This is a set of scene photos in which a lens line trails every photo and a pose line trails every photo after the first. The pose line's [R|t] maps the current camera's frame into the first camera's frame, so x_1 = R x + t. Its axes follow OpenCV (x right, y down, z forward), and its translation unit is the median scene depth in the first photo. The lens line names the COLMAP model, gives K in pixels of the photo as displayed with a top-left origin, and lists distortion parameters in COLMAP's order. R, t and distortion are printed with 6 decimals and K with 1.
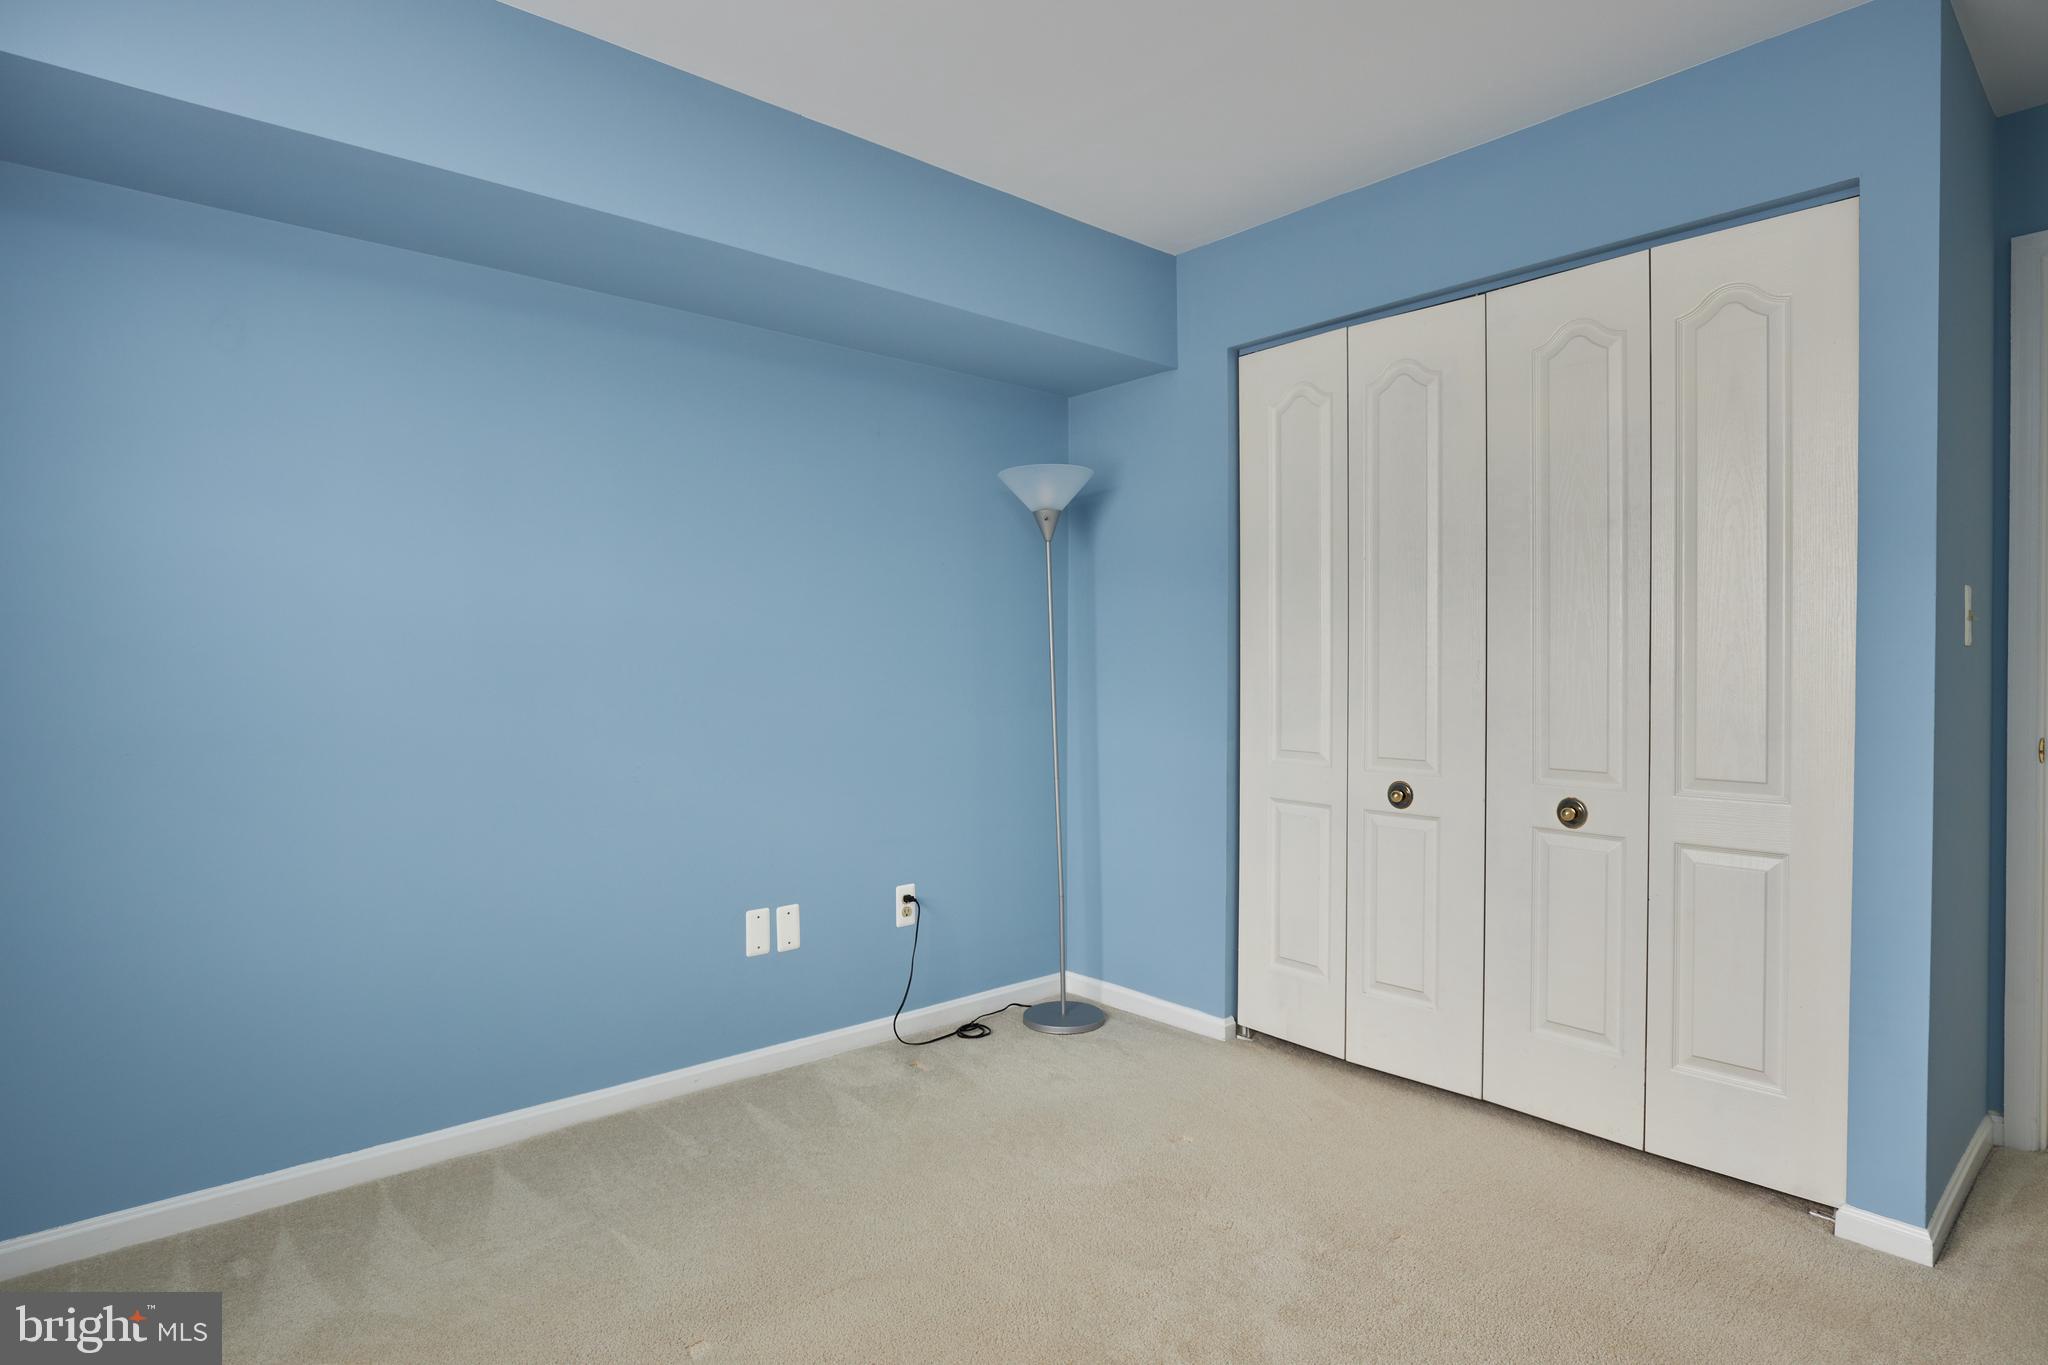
lens RADIAL K [[1094.1, 0, 1031.7], [0, 1094.1, 673.8], [0, 0, 1]] dist [-0.001958, -0.000169]
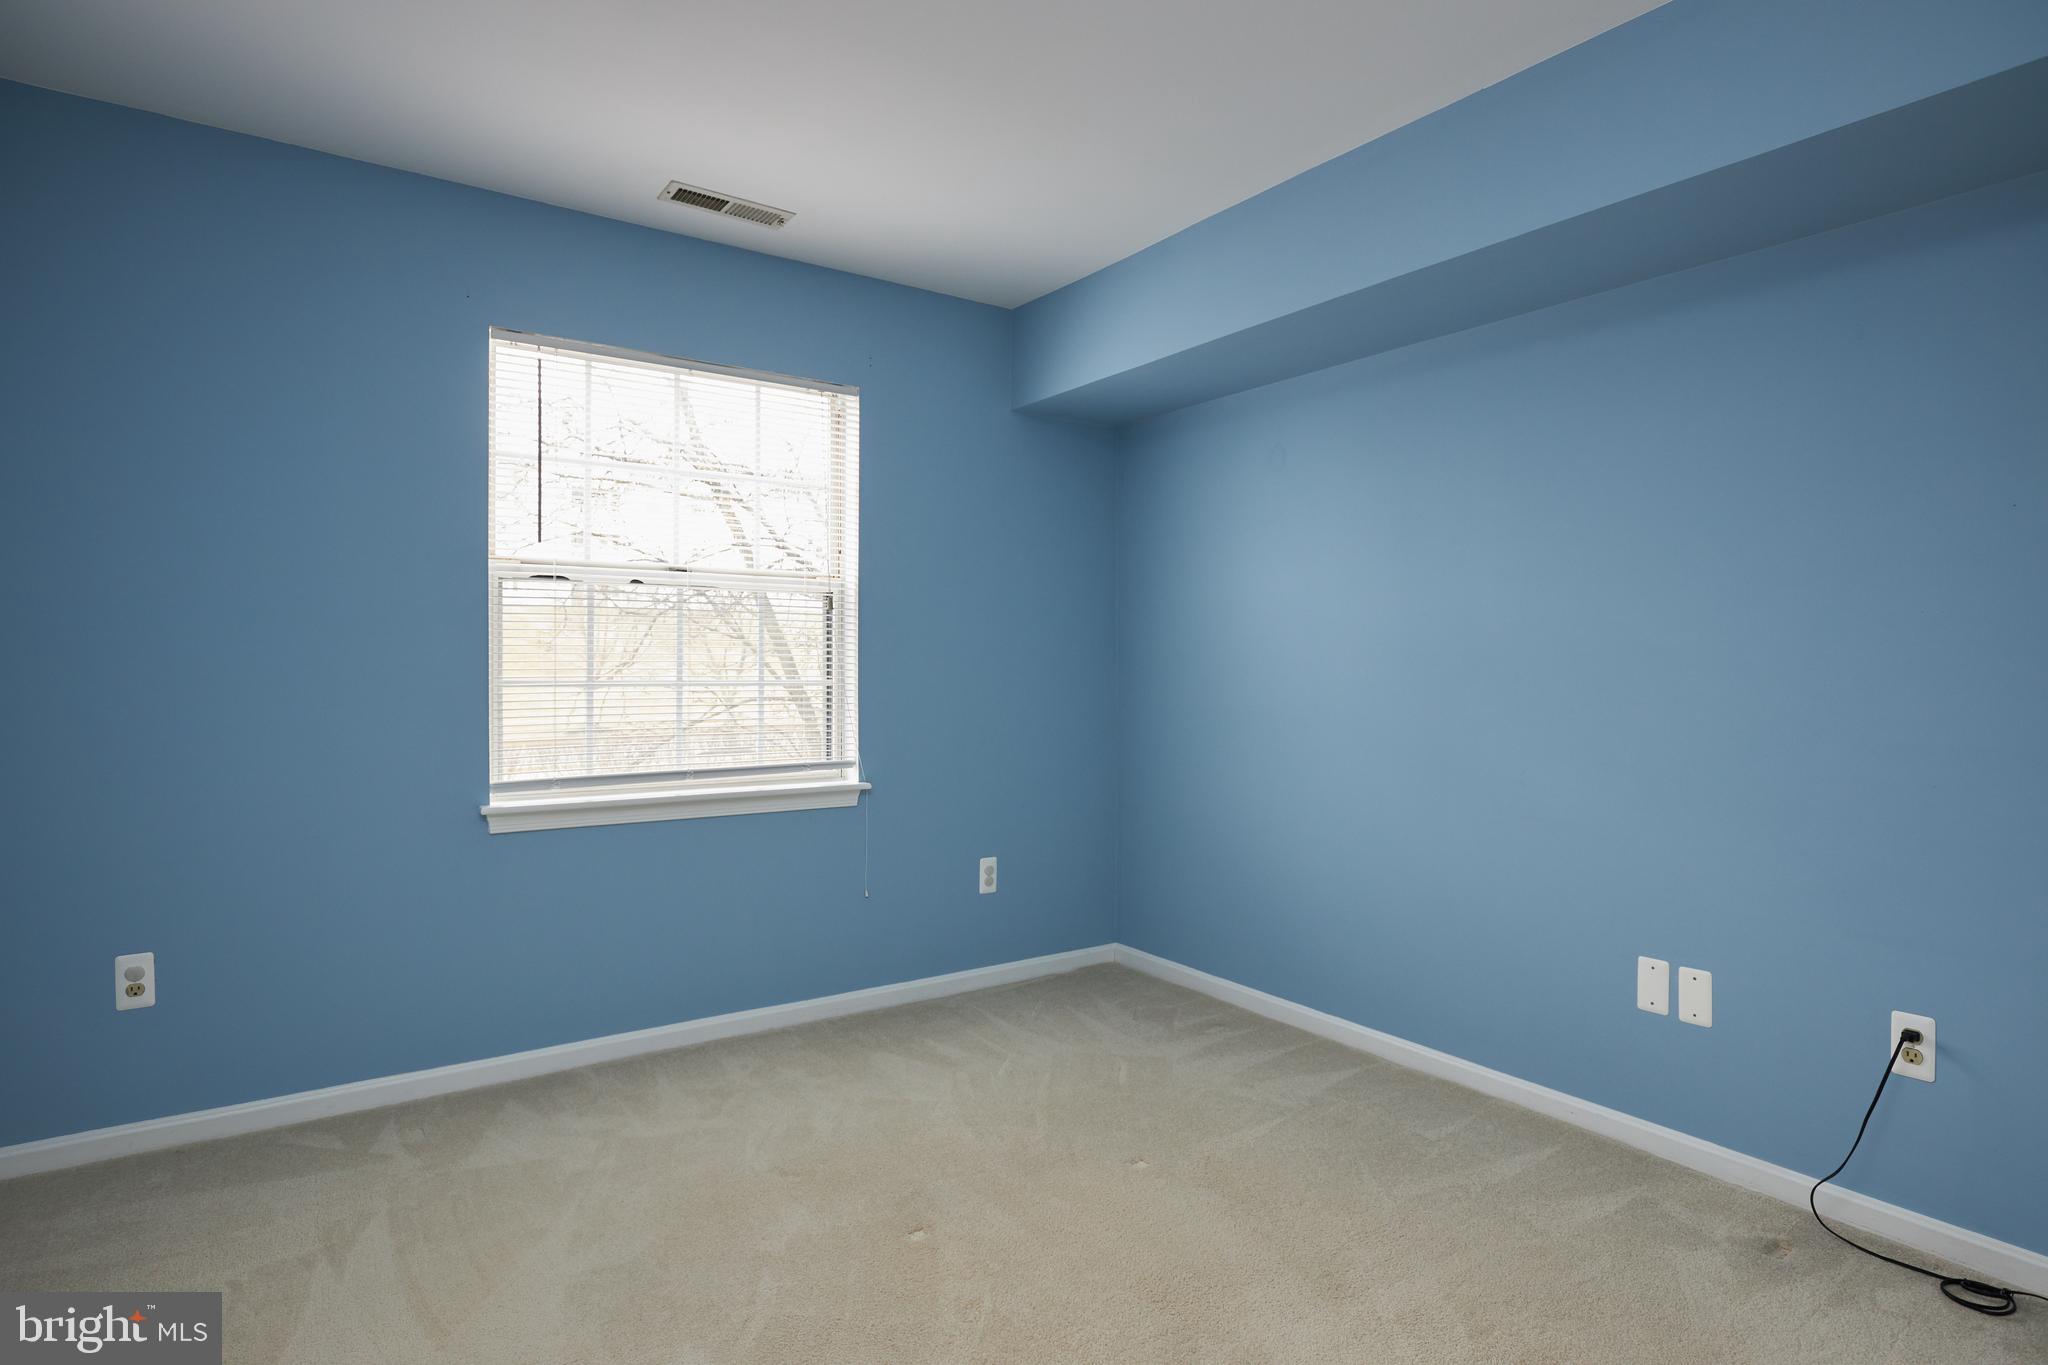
lens RADIAL K [[1094.1, 0, 1031.7], [0, 1094.1, 673.8], [0, 0, 1]] dist [-0.001958, -0.000169]
pose [[-0.121399, 0.012339, -0.992527, 0.648853], [-0.010994, 0.999845, 0.013775, -0.013080], [0.992543, 0.012585, -0.121245, 0.617049]]
